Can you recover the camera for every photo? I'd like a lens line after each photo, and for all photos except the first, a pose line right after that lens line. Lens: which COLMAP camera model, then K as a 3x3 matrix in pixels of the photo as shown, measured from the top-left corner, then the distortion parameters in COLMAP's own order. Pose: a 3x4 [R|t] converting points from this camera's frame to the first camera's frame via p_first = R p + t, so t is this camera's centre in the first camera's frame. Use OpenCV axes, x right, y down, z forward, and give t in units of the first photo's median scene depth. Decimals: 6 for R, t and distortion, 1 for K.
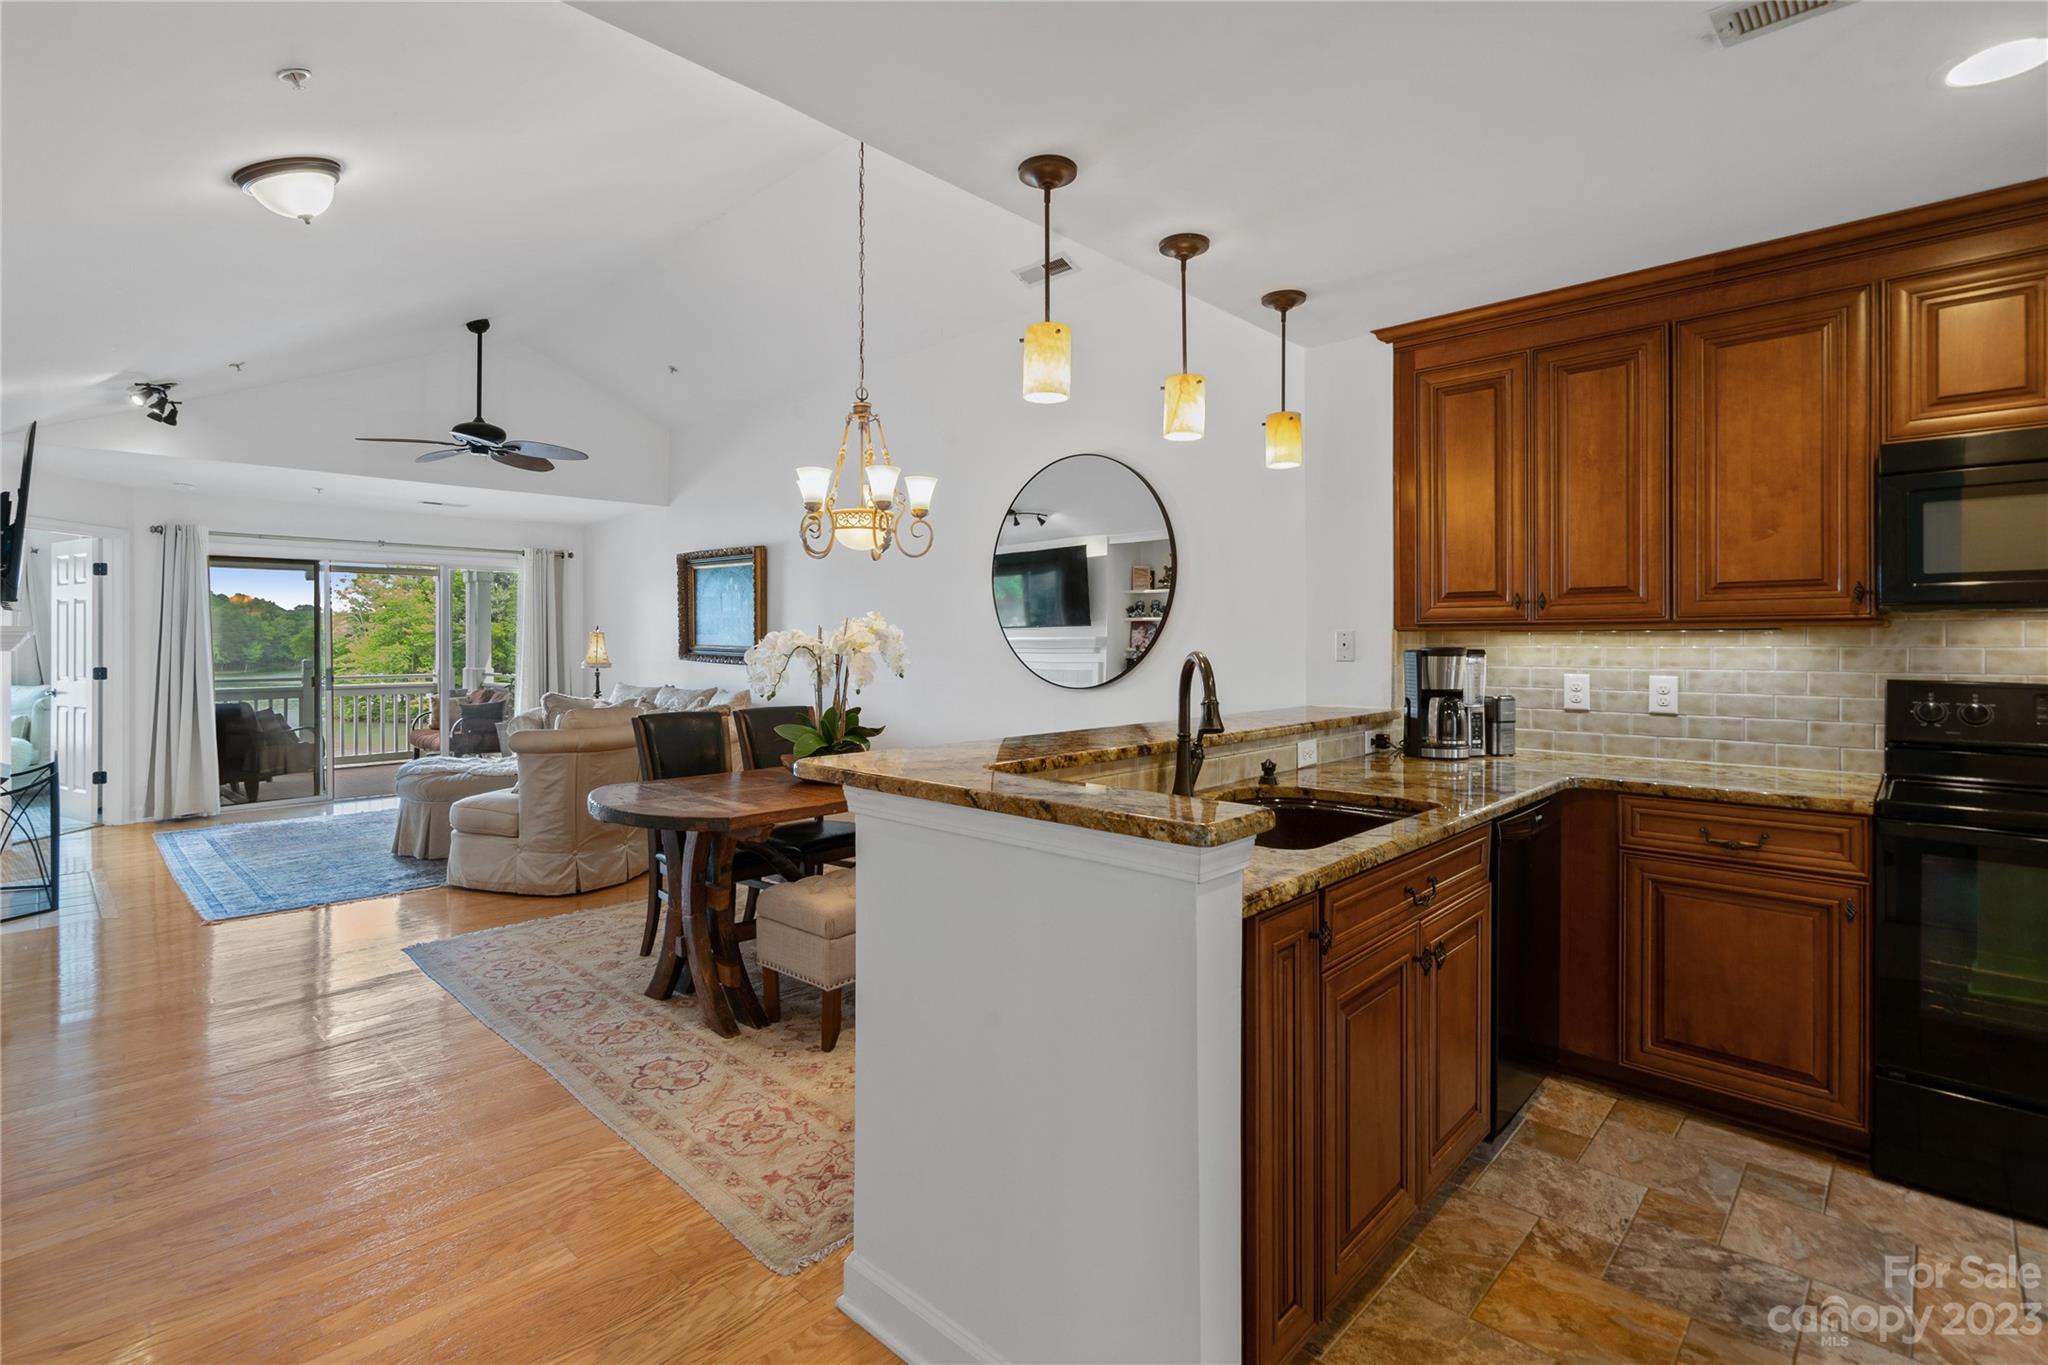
lens RADIAL K [[950.7, 0, 1006.3], [0, 950.7, 640.7], [0, 0, 1]] dist [-0.003031, 0.000509]
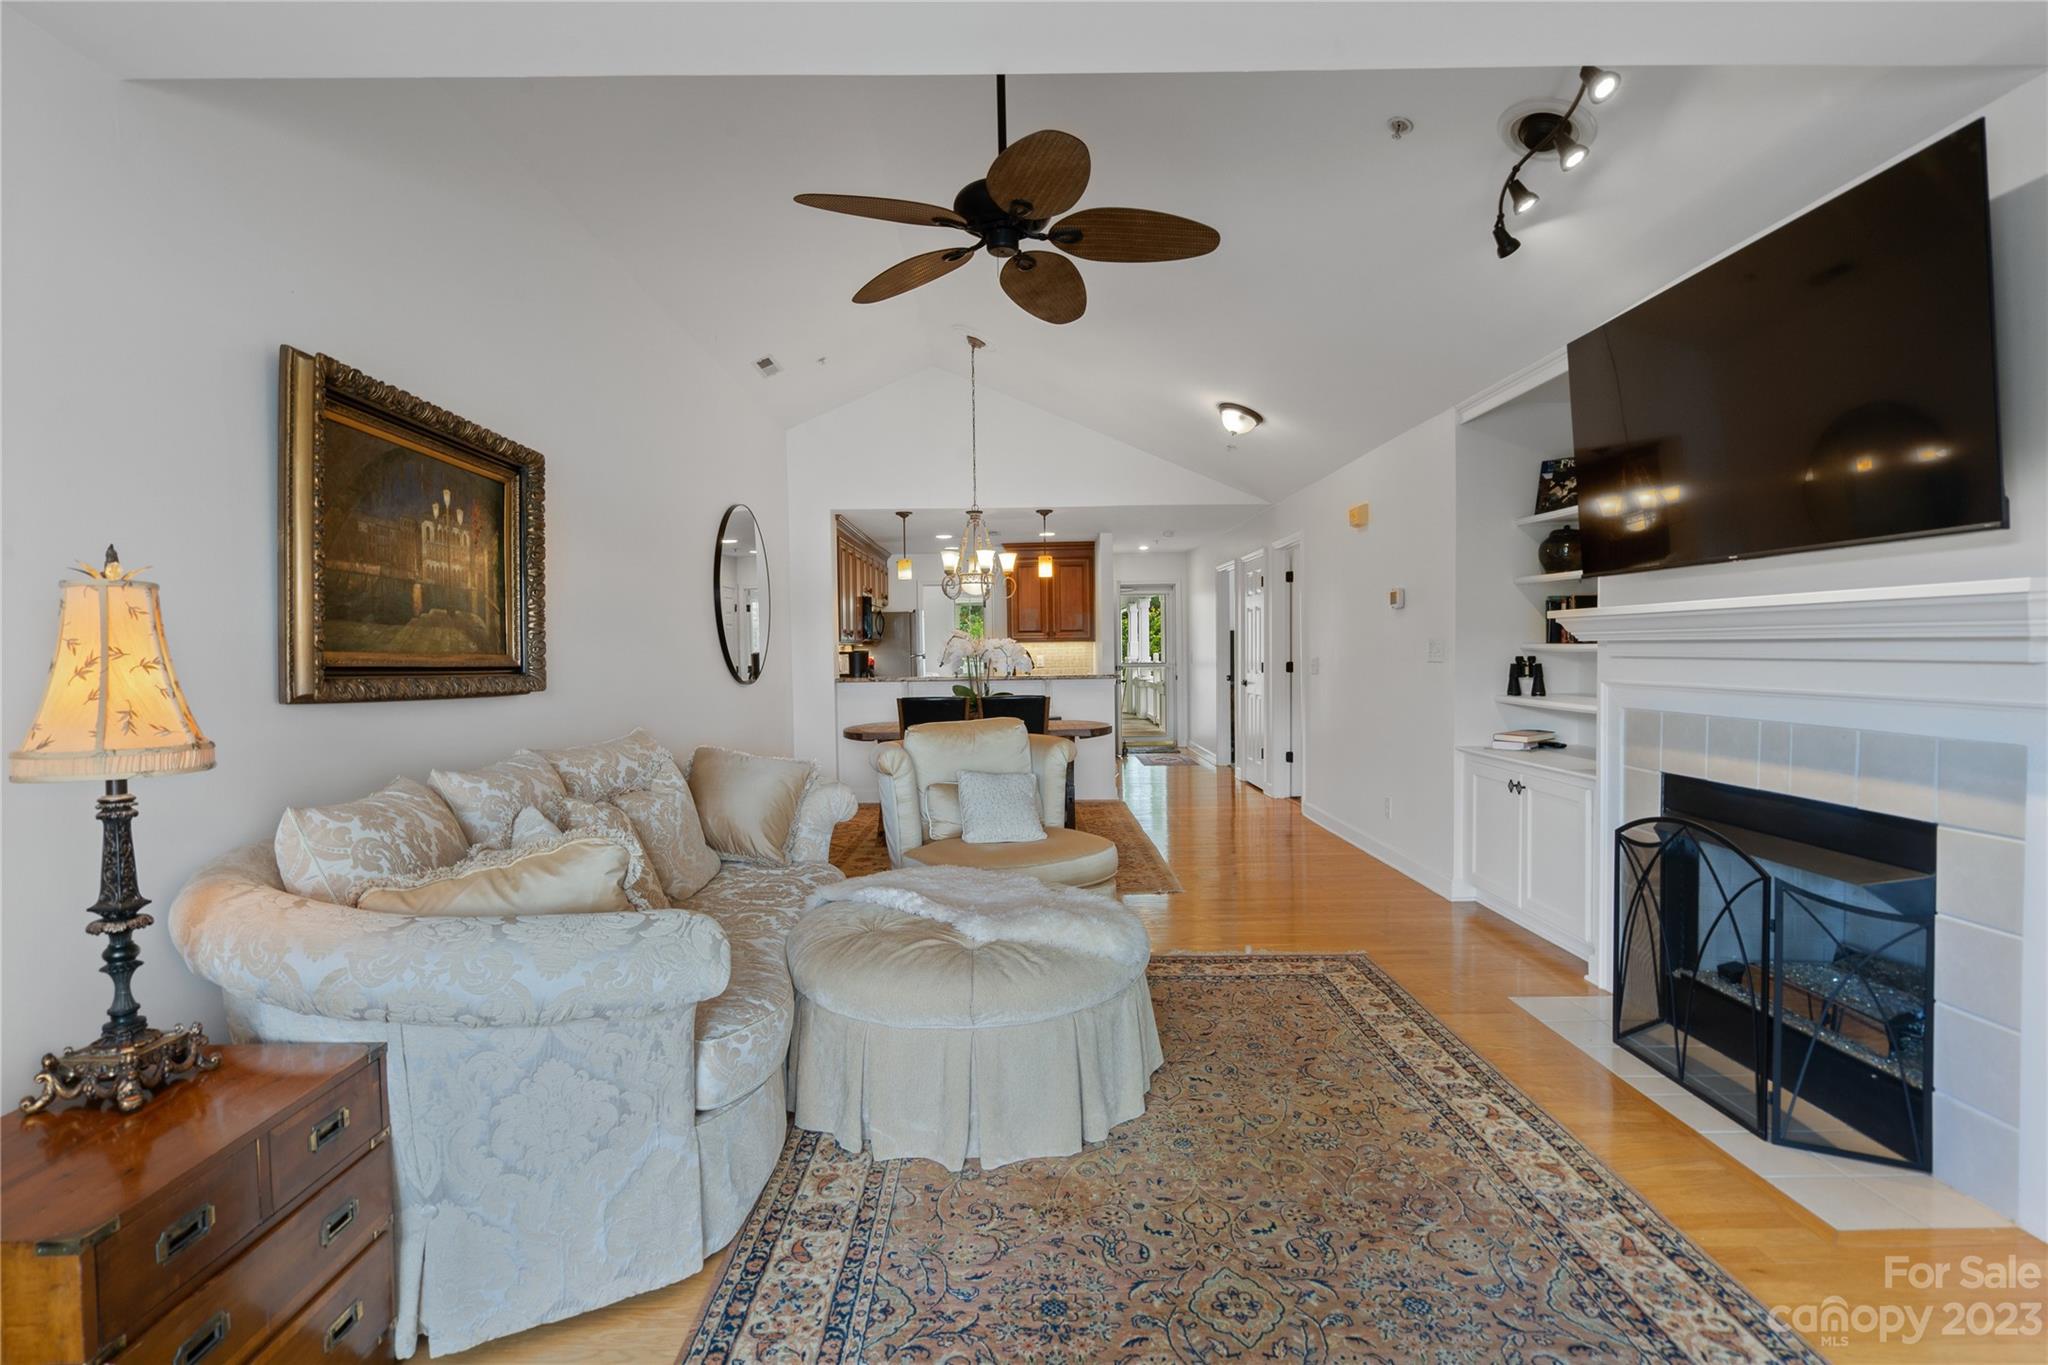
lens RADIAL K [[959.3, 0, 1019.1], [0, 959.3, 676.4], [0, 0, 1]] dist [0.003035, 0.000977]
pose [[-0.698965, -0.006746, 0.715124, -1.829222], [0.016185, 0.999550, 0.025248, 0.021104], [-0.714973, 0.029222, -0.698541, 2.650436]]
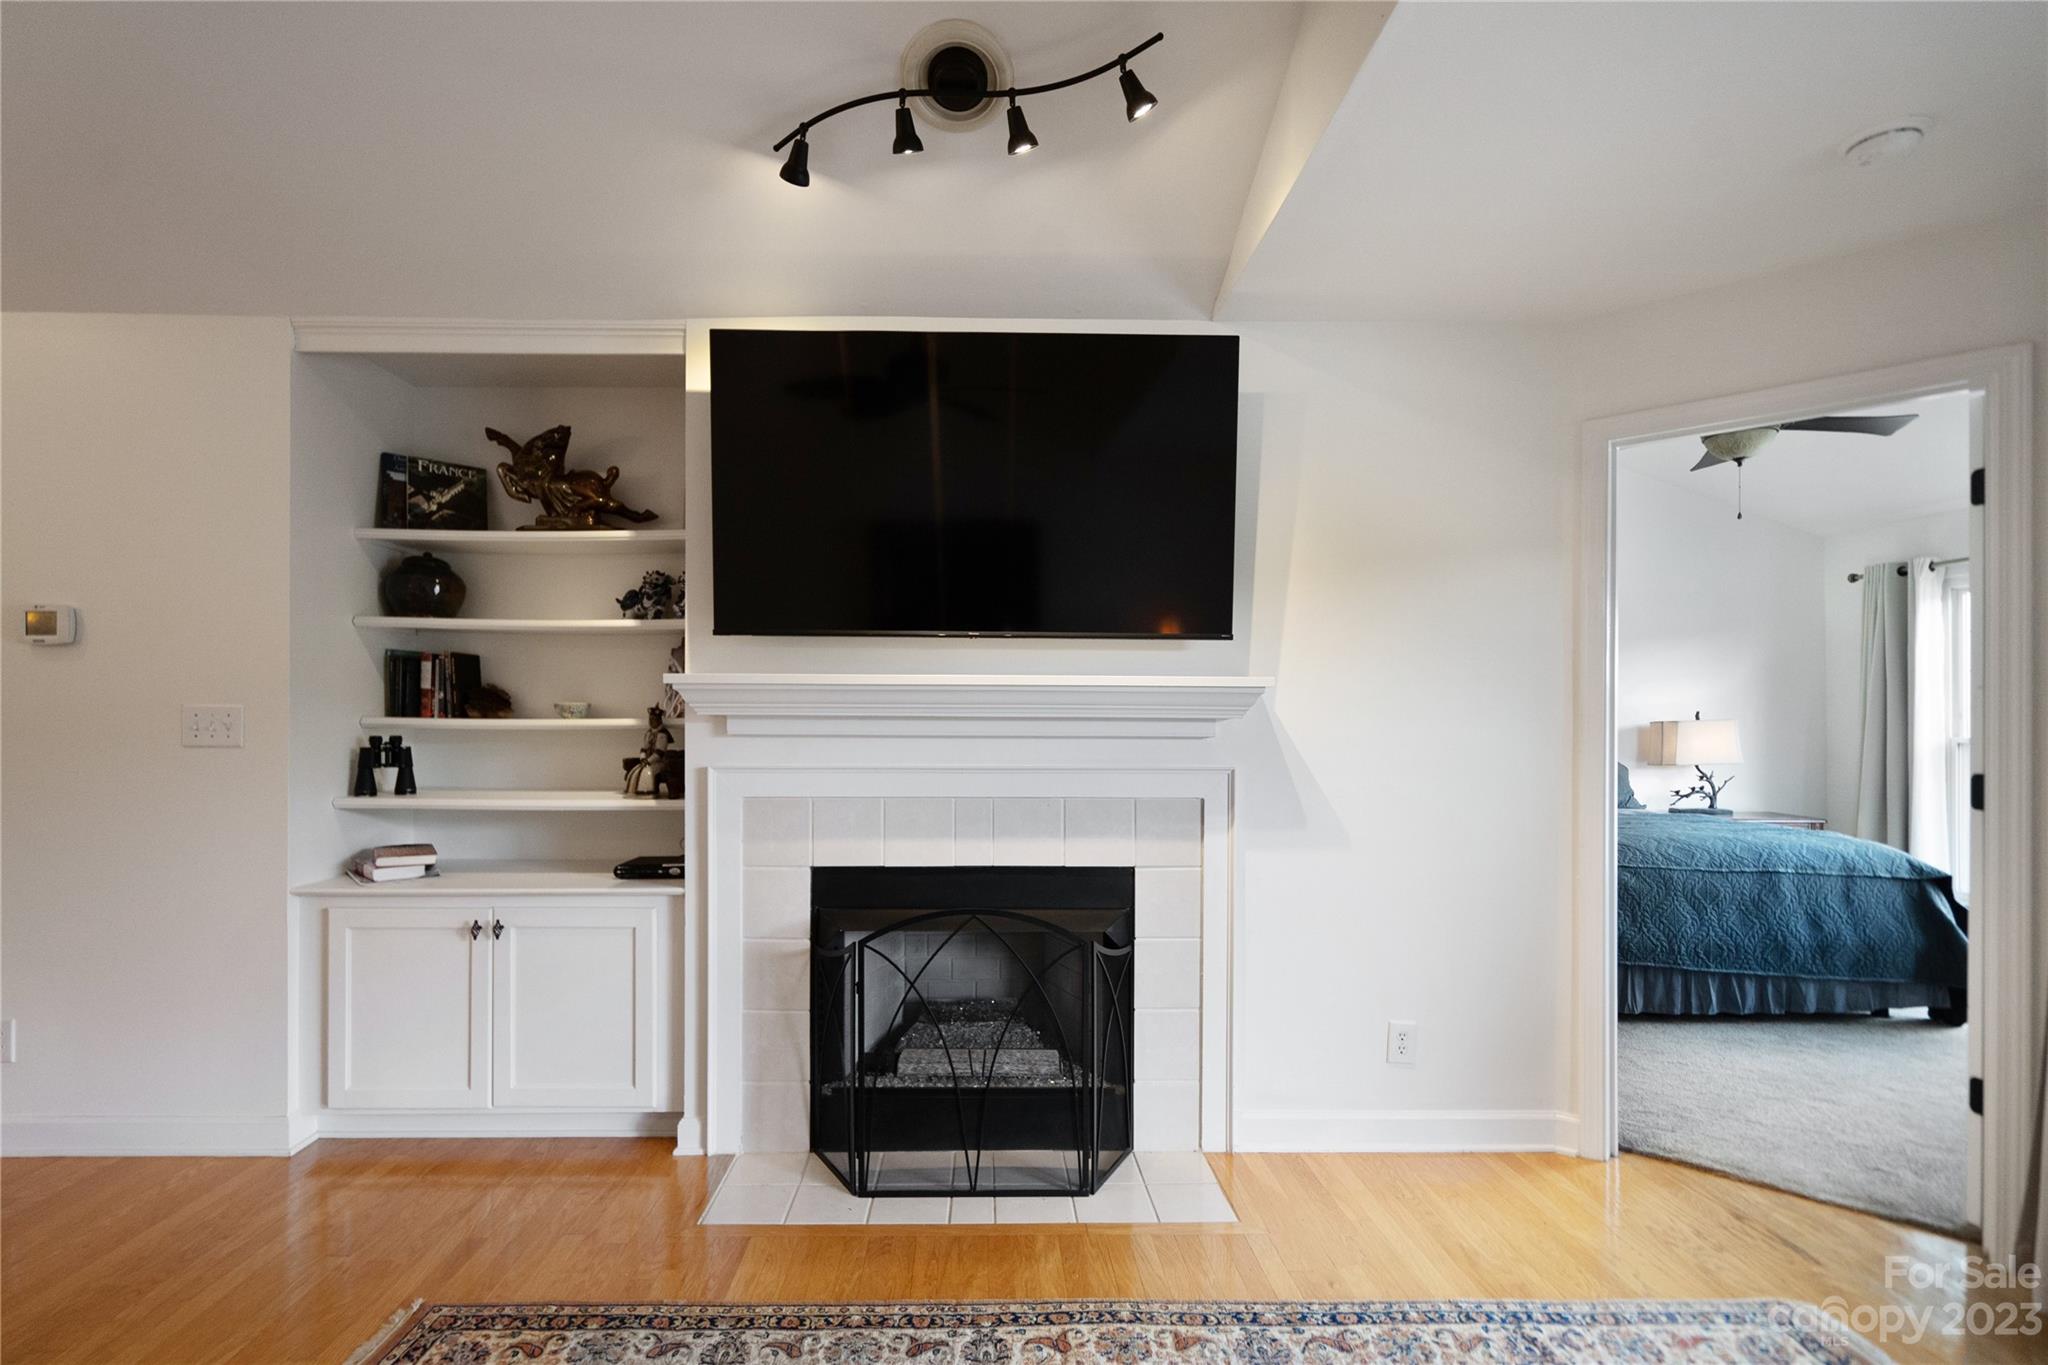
lens RADIAL K [[957.0, 0, 1008.2], [0, 957.0, 719.3], [0, 0, 1]] dist [-0.001001, 0.000021]
pose [[-0.706340, -0.001173, -0.707872, -1.036570], [-0.000663, 0.999999, -0.000996, 0.023612], [0.707872, -0.000234, -0.706340, 2.187705]]
